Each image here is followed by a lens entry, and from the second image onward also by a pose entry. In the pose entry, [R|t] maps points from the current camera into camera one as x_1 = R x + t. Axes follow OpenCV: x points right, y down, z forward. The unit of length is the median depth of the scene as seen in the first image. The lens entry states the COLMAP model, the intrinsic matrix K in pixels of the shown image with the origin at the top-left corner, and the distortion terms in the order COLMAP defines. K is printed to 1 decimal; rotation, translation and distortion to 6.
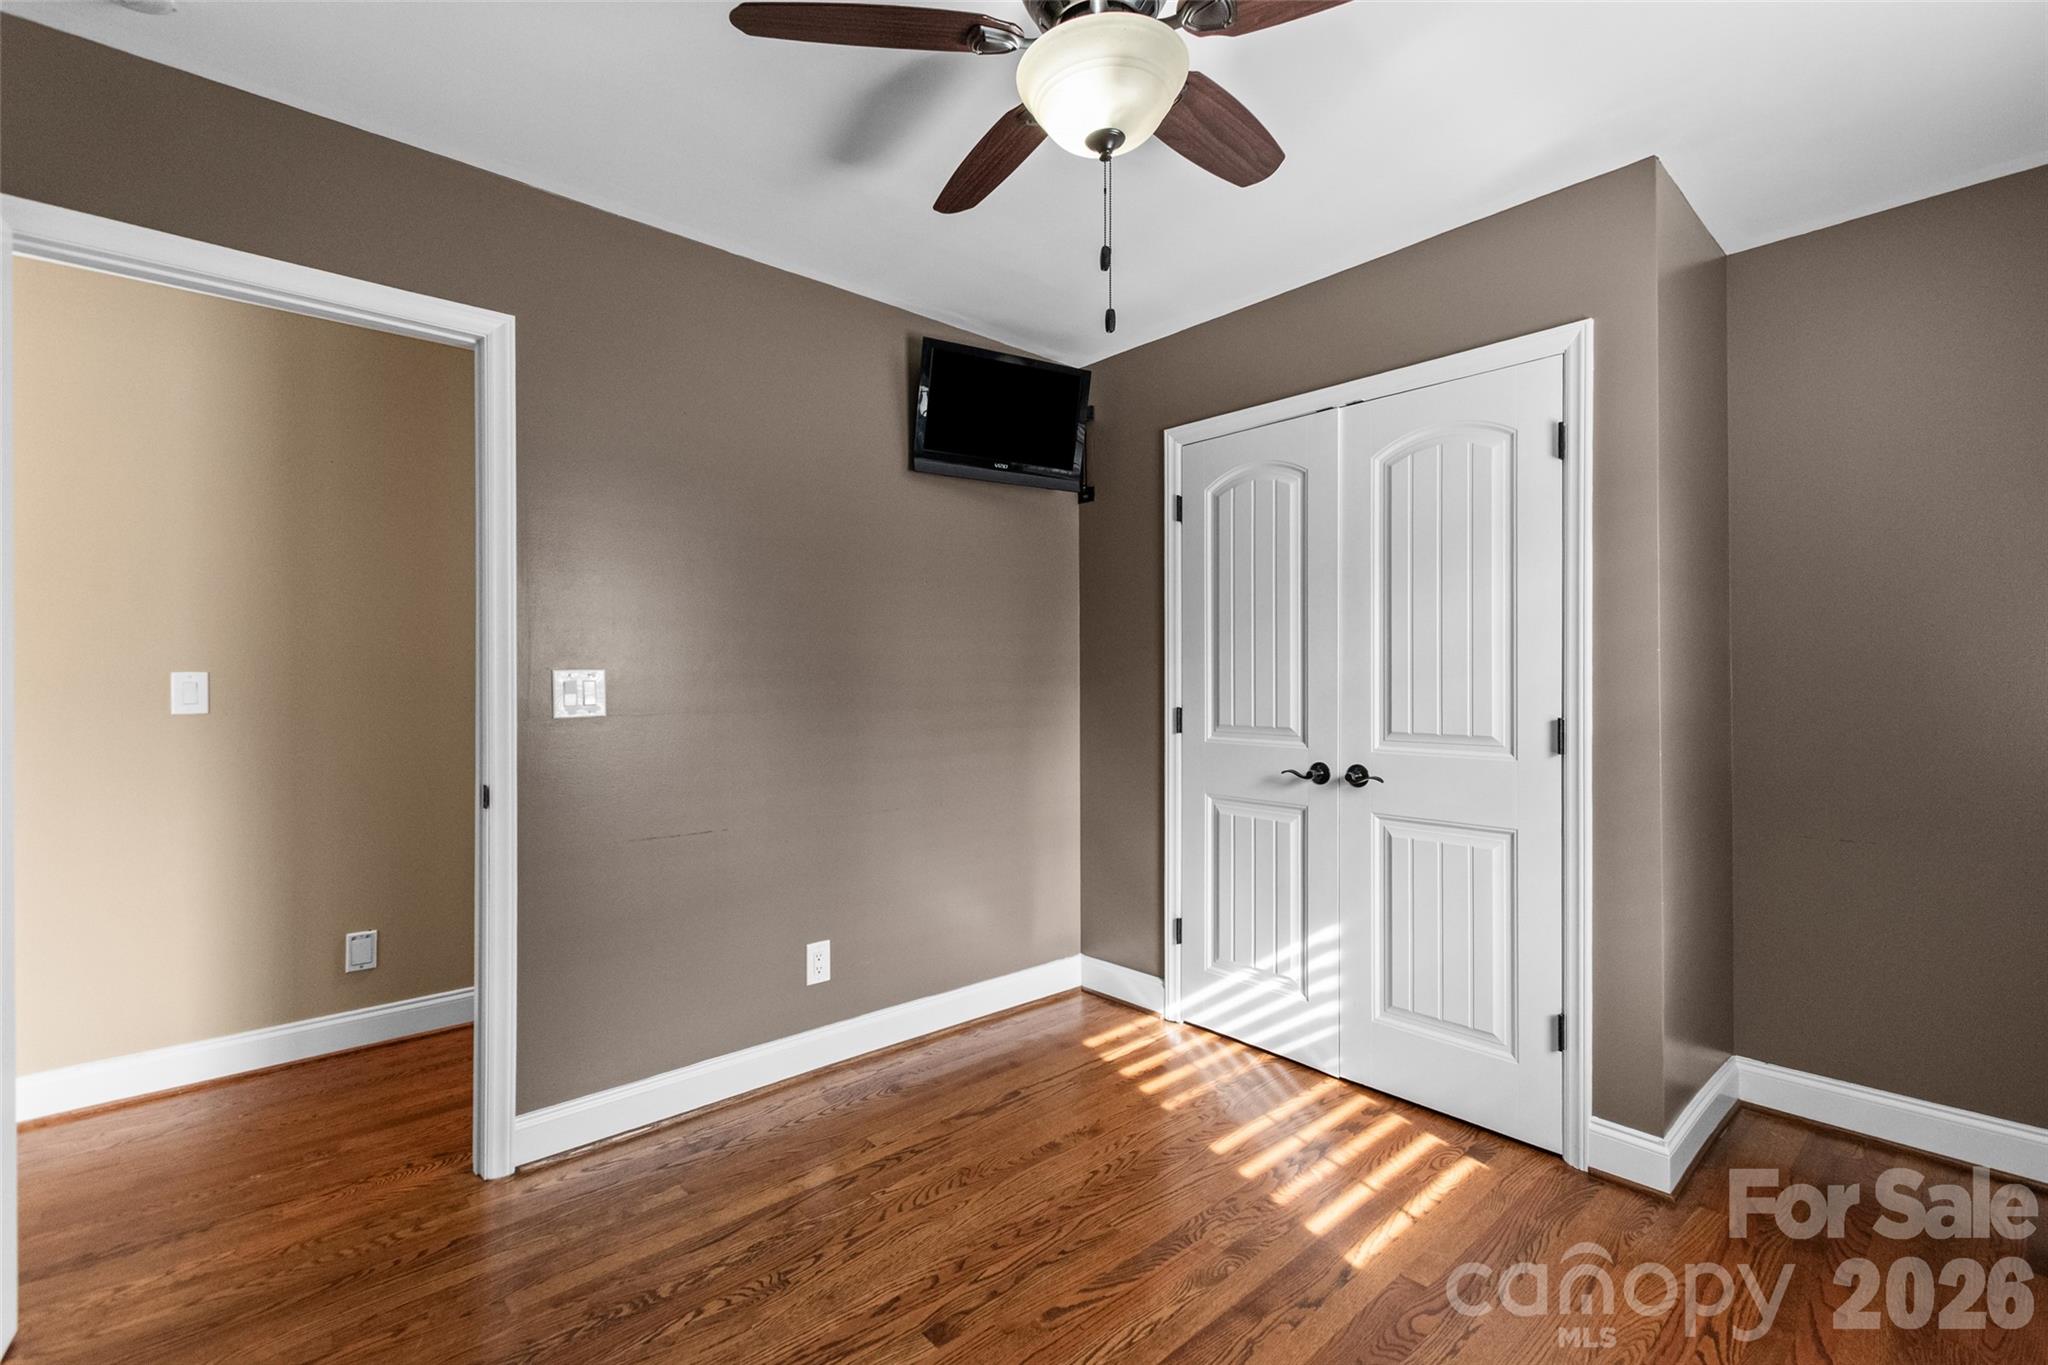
lens RADIAL K [[925.1, 0, 1022.3], [0, 925.1, 675.4], [0, 0, 1]] dist [0.009017, -0.003719]
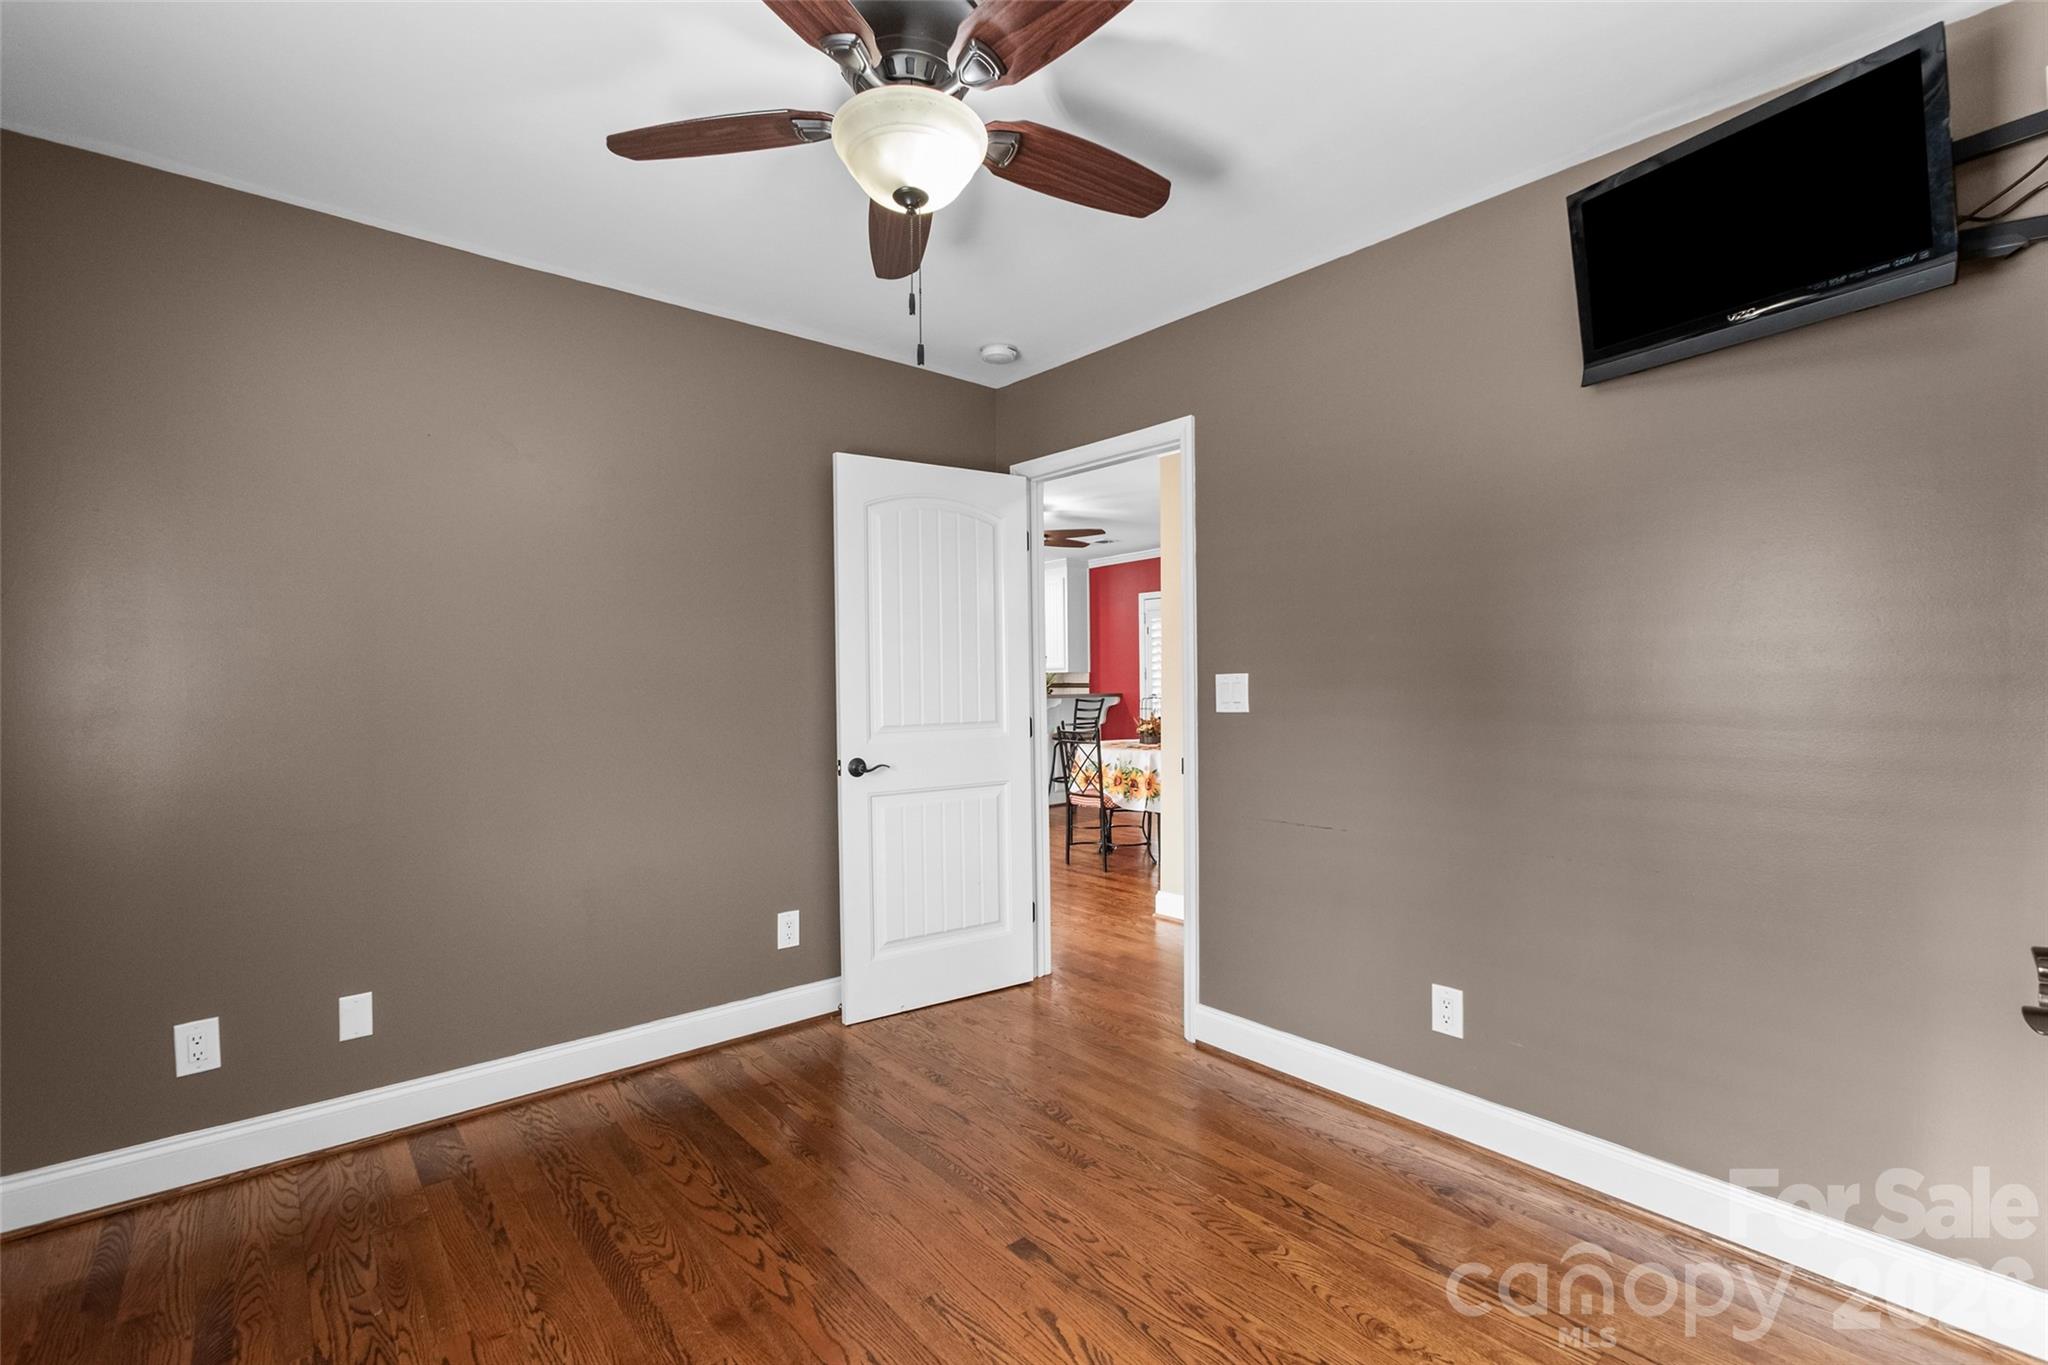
lens RADIAL K [[925.1, 0, 1022.2], [0, 925.1, 677.2], [0, 0, 1]] dist [0.009017, -0.003719]
pose [[-0.053702, -0.001487, -0.998556, 0.758471], [0.015297, 0.999880, -0.002312, -0.004116], [0.998440, -0.015399, -0.053673, 0.753542]]
